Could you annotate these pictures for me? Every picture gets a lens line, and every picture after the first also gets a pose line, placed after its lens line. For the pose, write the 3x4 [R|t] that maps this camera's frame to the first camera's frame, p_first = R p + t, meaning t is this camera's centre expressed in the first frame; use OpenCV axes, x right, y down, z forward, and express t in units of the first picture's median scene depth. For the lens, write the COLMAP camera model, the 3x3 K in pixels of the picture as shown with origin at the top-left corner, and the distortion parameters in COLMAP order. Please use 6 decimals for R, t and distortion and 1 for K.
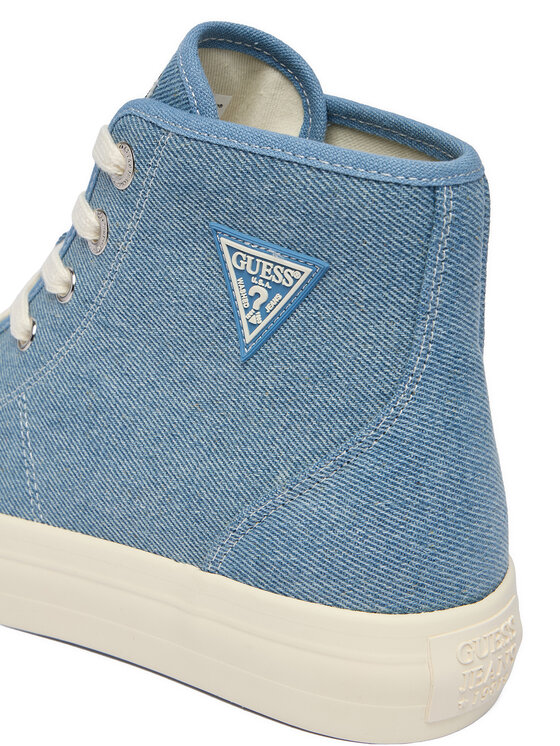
lens RADIAL K [[1610.4, 0, 280.0], [0, 1610.4, 373.0], [0, 0, 1]] dist [-0.260672, 0.278330]
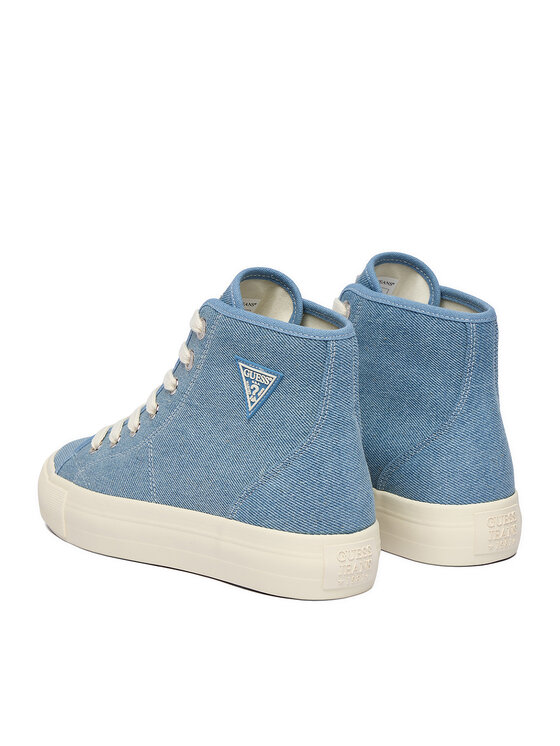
lens RADIAL K [[2166.7, 0, 280.0], [0, 2166.7, 373.0], [0, 0, 1]] dist [0.912008, -0.342835]
pose [[0.989458, 0.026212, -0.142429, 0.440348], [-0.042157, 0.993024, -0.110116, 0.254274], [0.138549, 0.114959, 0.983661, -1.907024]]
